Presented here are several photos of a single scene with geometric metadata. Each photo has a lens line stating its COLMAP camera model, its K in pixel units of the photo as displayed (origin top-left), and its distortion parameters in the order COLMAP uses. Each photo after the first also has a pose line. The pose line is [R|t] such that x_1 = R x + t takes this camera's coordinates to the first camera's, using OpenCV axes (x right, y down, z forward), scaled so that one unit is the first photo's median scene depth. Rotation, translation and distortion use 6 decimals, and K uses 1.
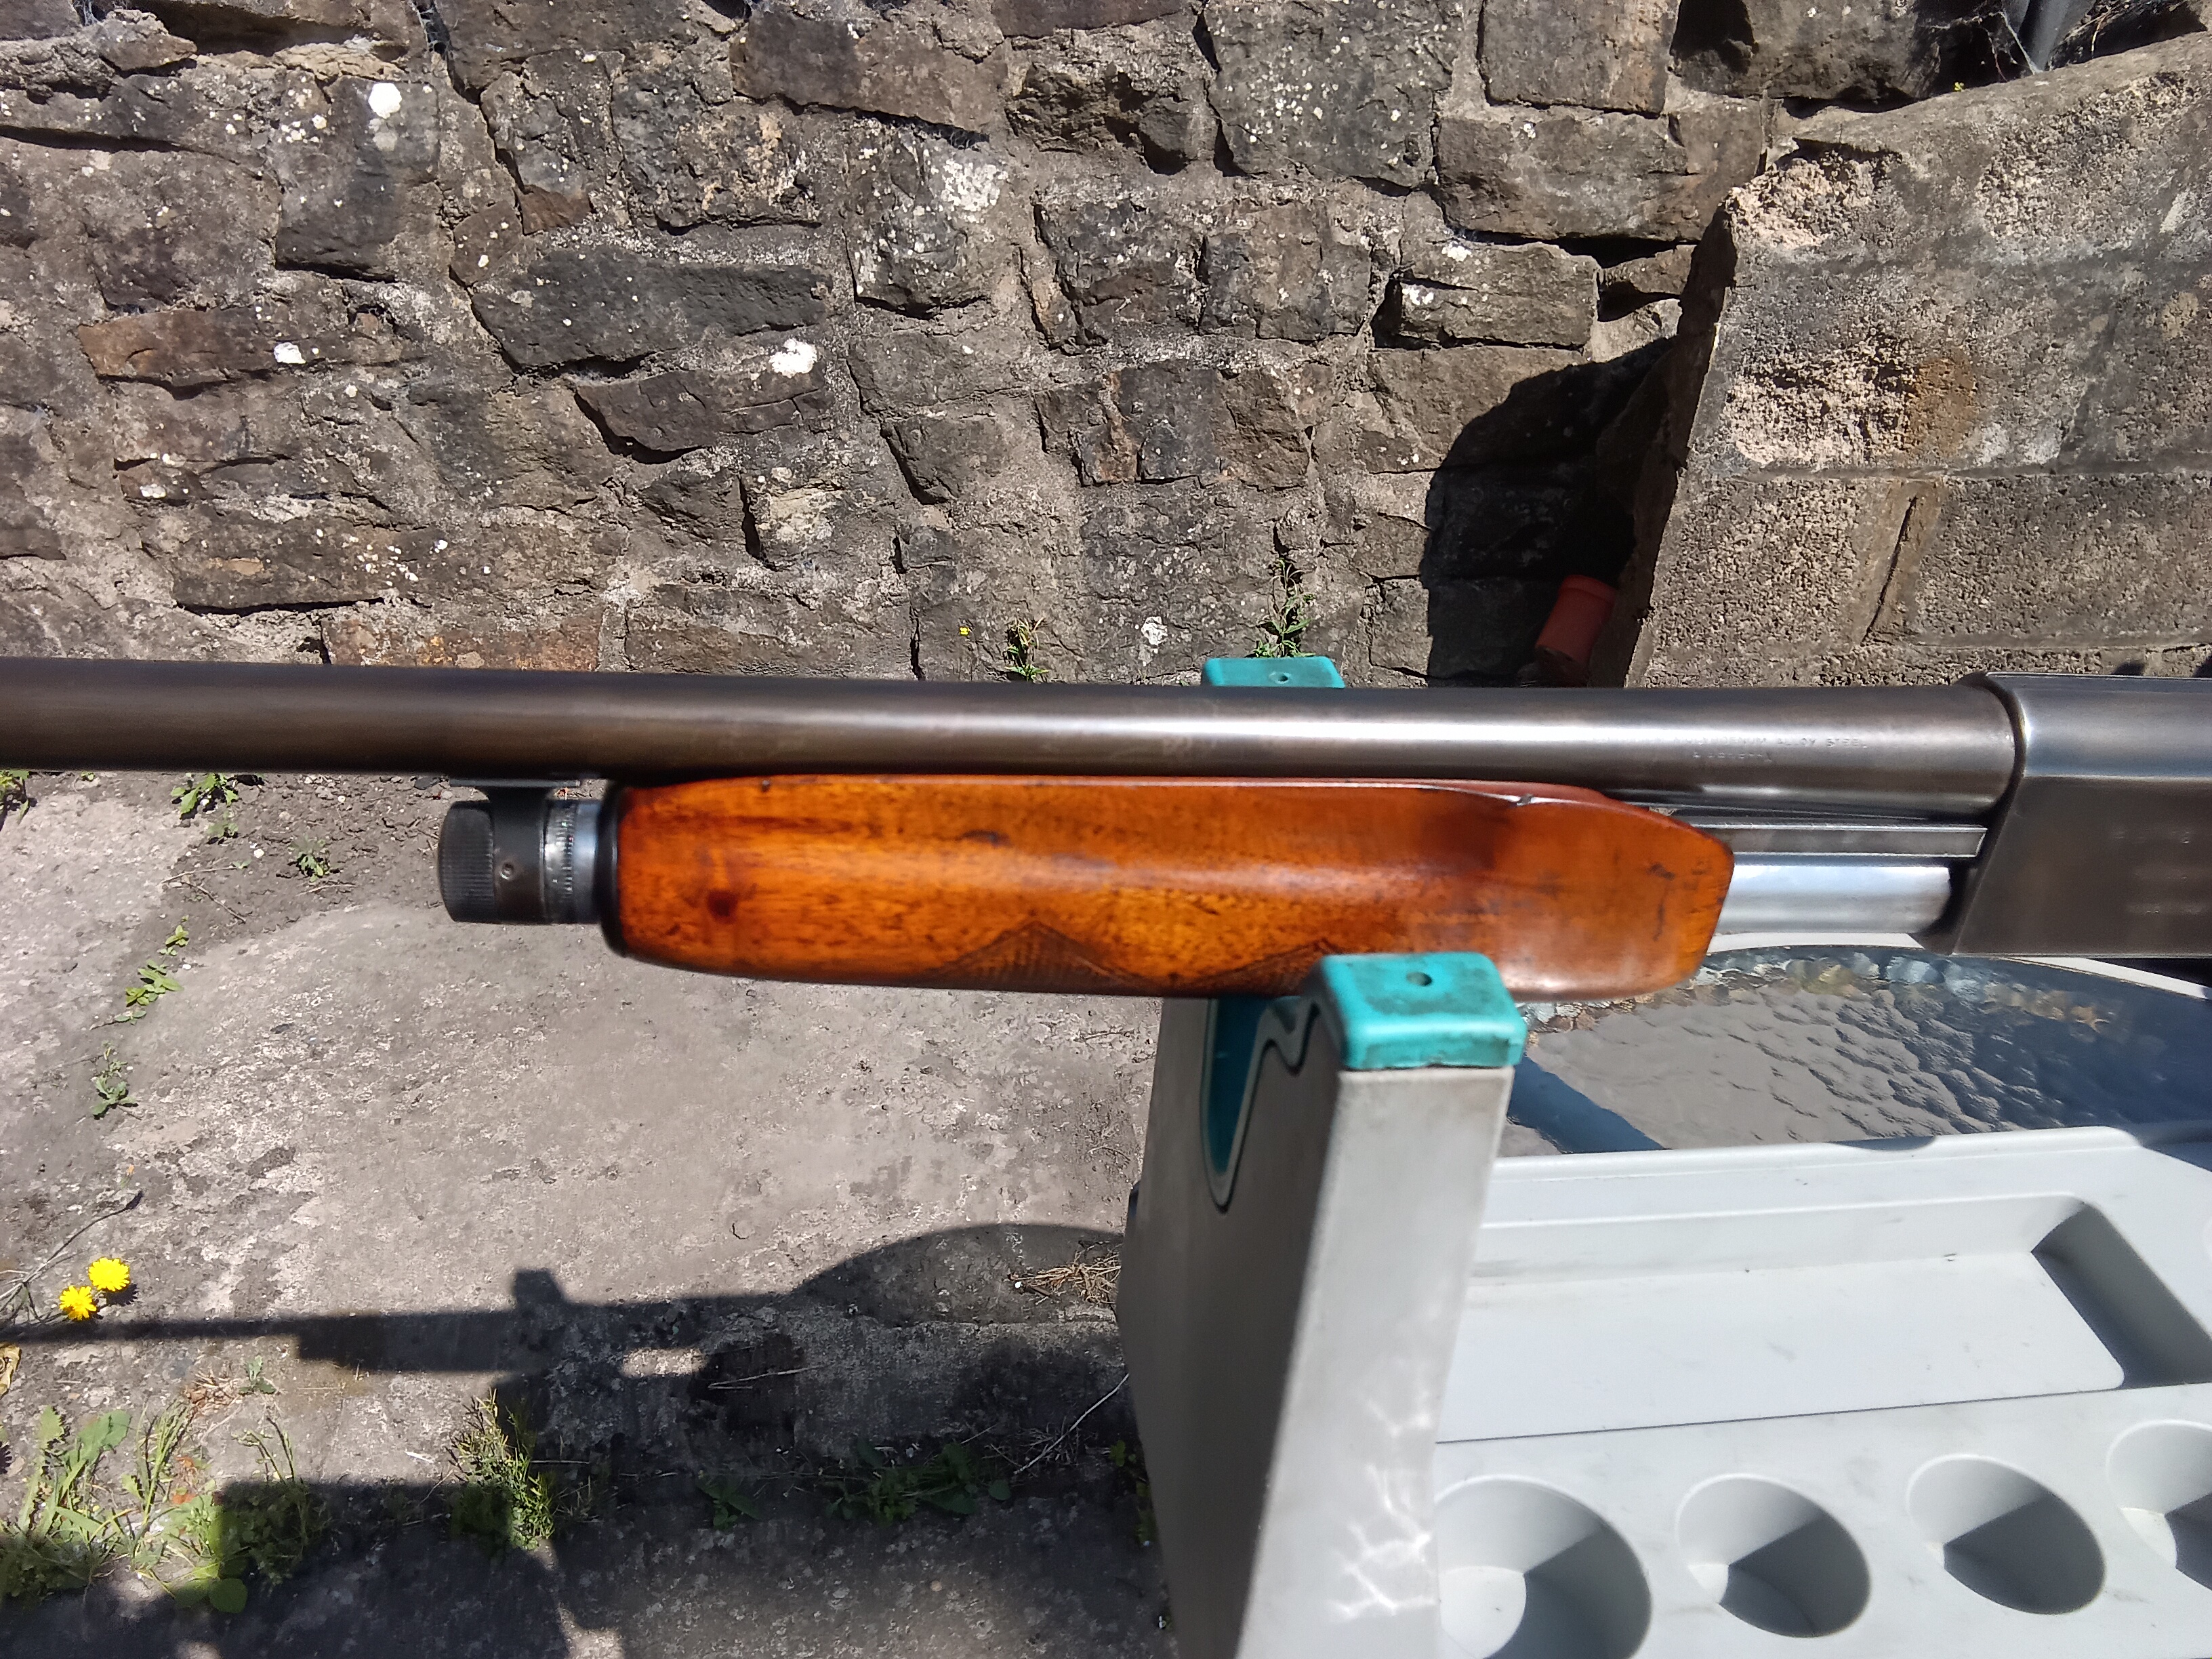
lens RADIAL K [[1717.7, 0, 1100.2], [0, 1717.7, 857.1], [0, 0, 1]] dist [0.033780, -0.068551]
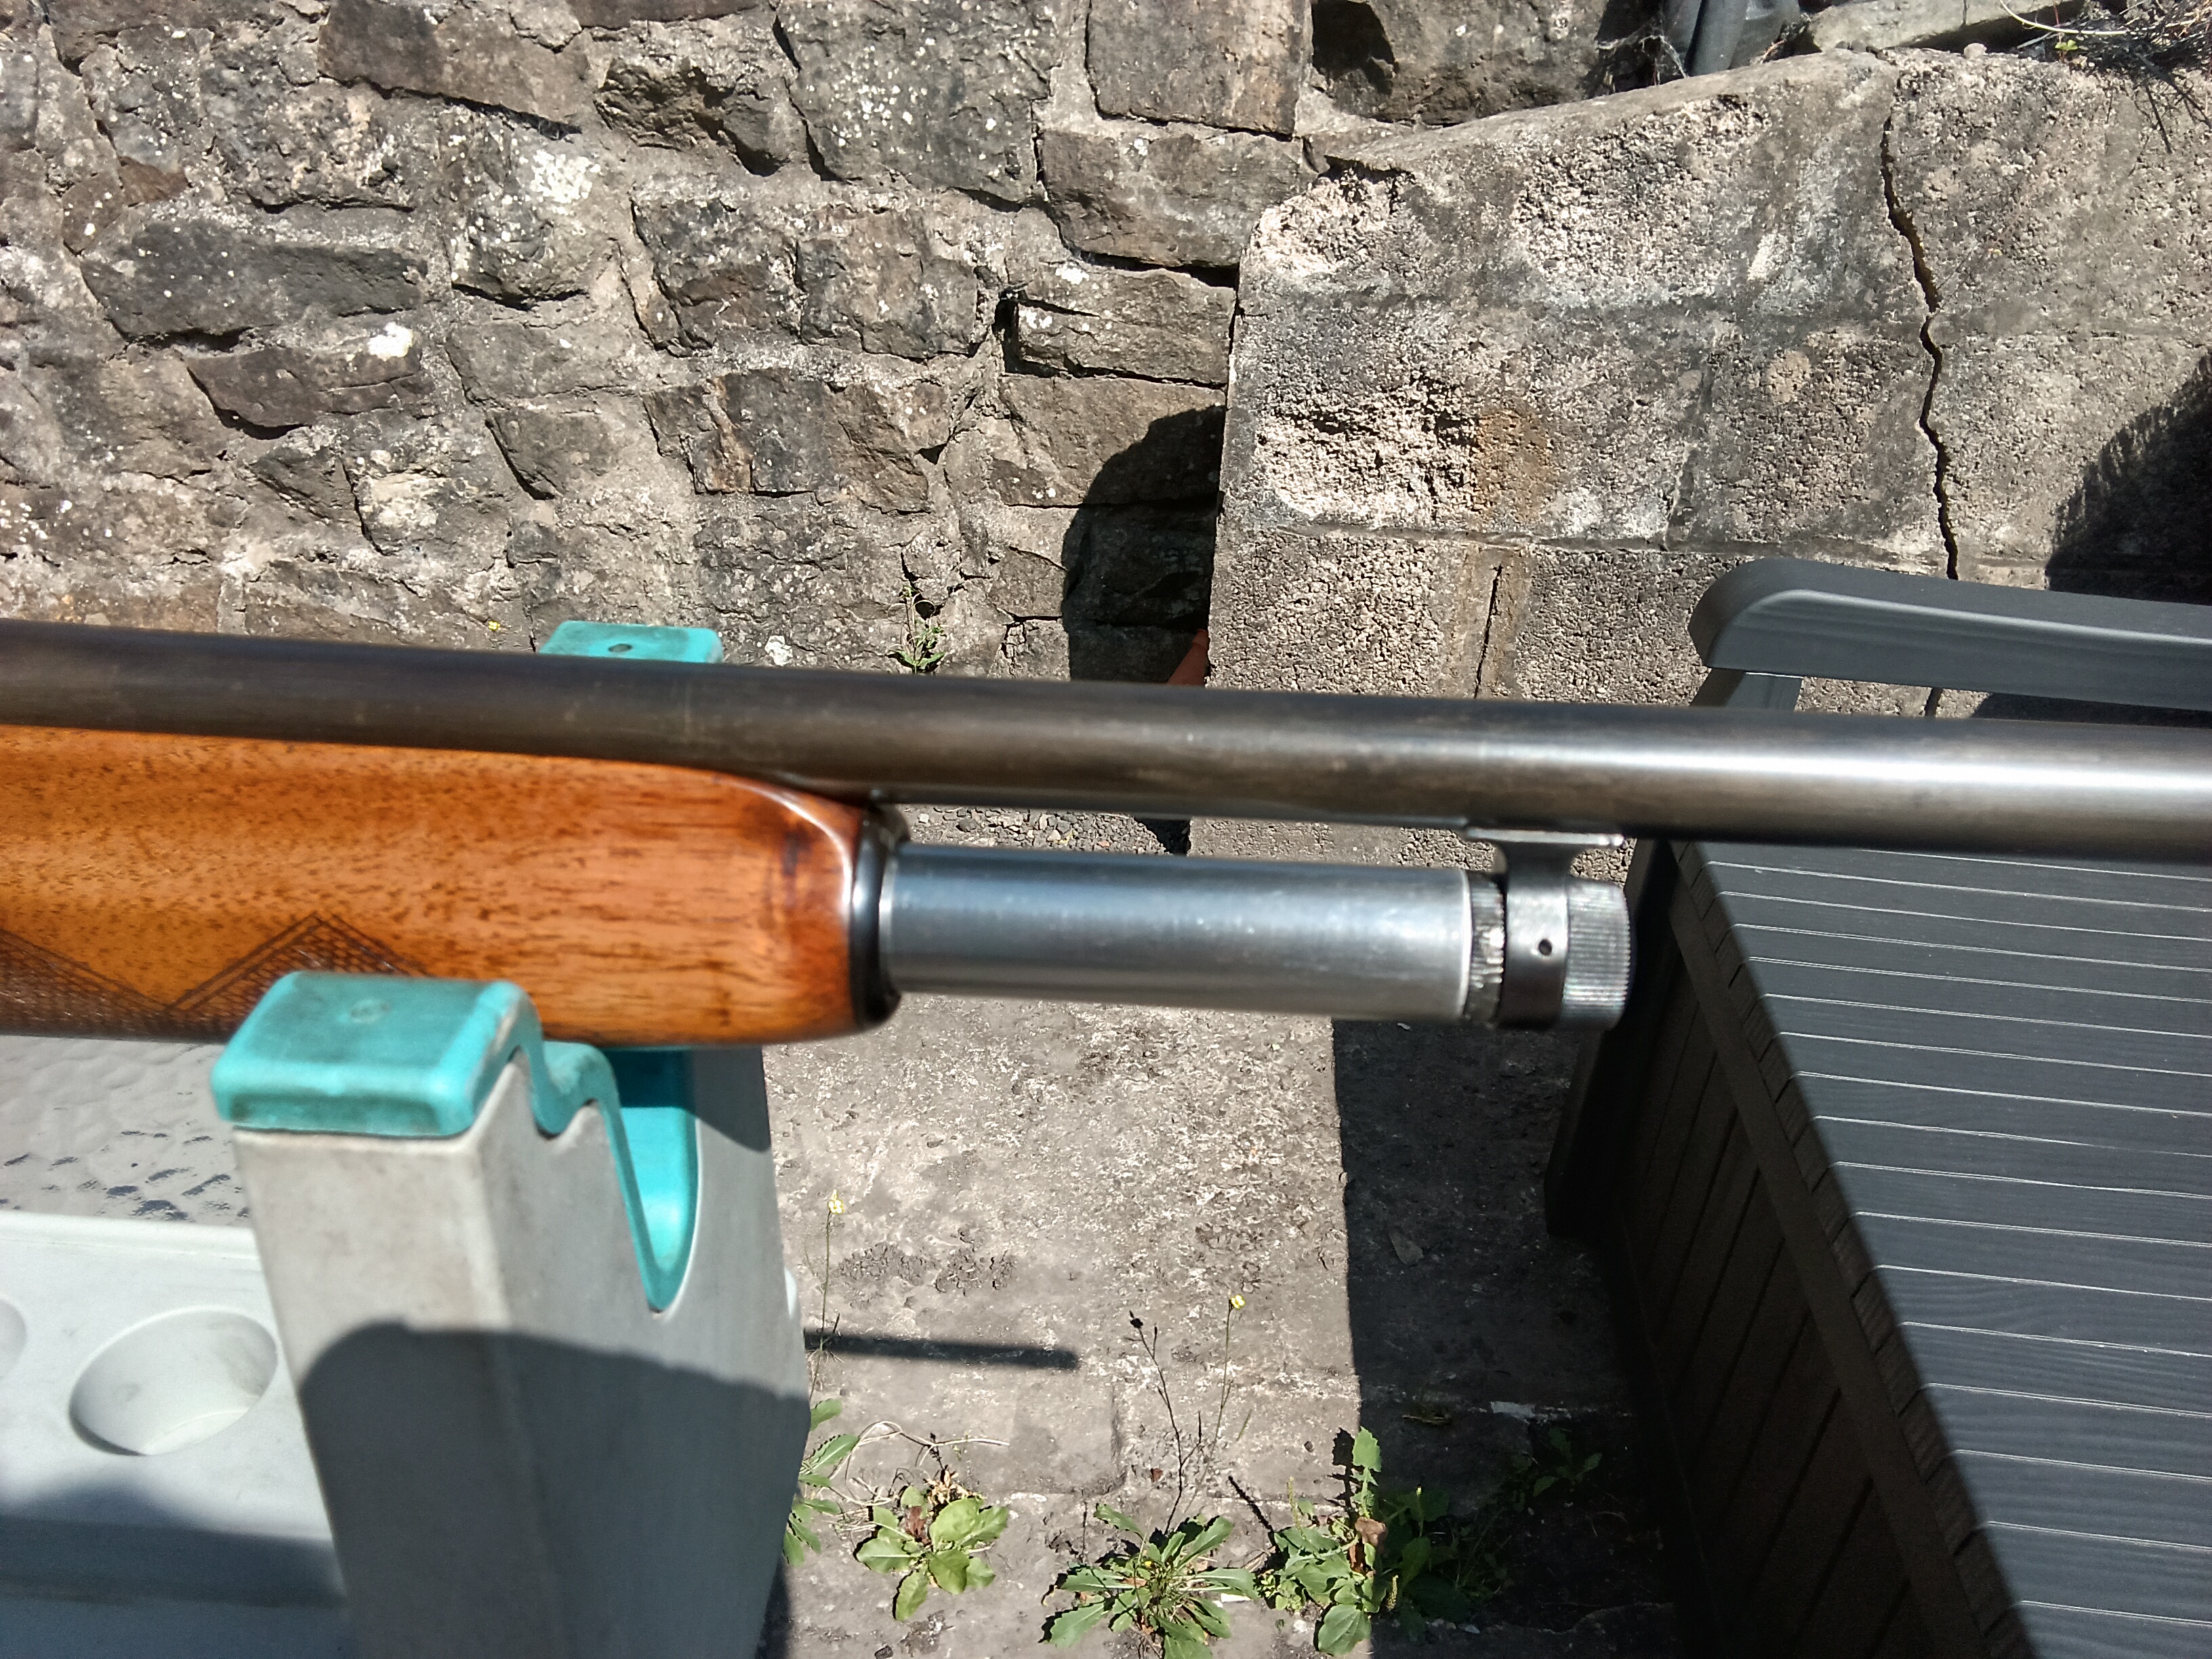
lens RADIAL K [[1717.7, 0, 1102.3], [0, 1717.7, 900.9], [0, 0, 1]] dist [0.033780, -0.068551]
pose [[0.984993, 0.102768, -0.138661, 0.399581], [-0.104590, 0.994498, -0.005893, -0.004789], [0.137293, 0.020307, 0.990322, 0.073494]]
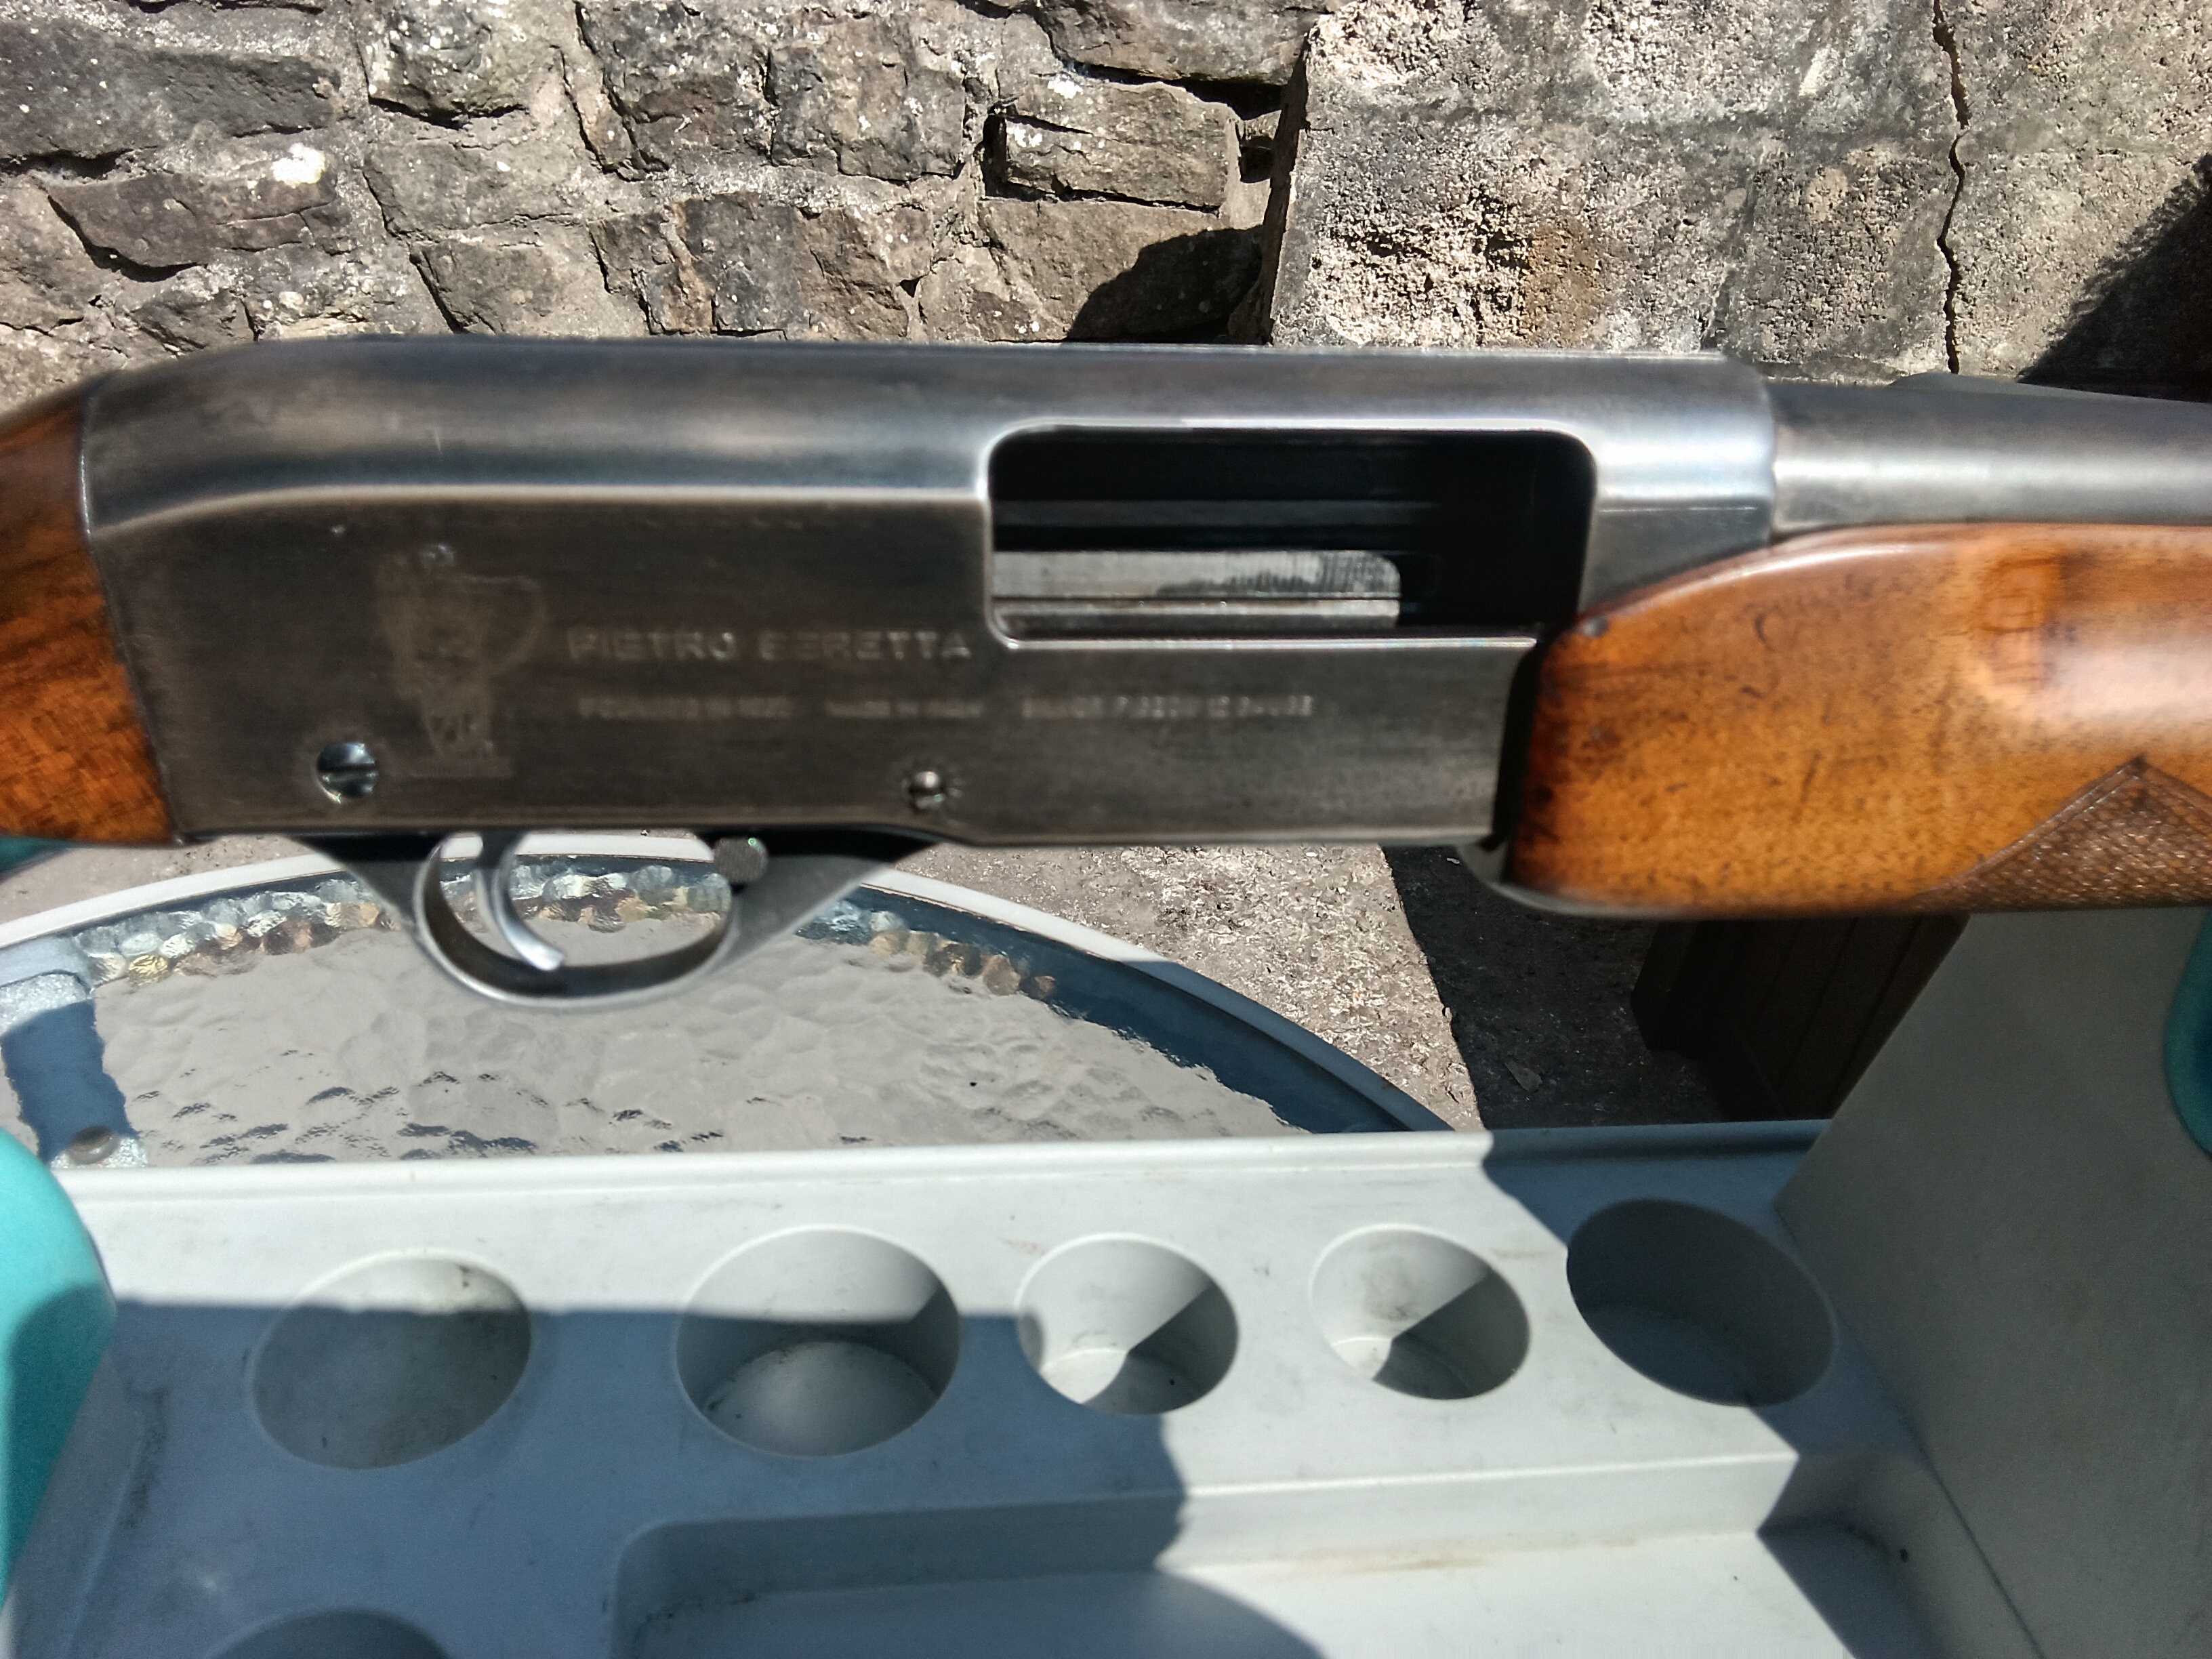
lens RADIAL K [[1717.7, 0, 1094.8], [0, 1717.7, 897.6], [0, 0, 1]] dist [0.033780, -0.068551]
pose [[0.998596, 0.044669, 0.028464, 0.220825], [-0.046416, 0.996870, 0.063994, 0.008875], [-0.025517, -0.065225, 0.997544, 0.084968]]
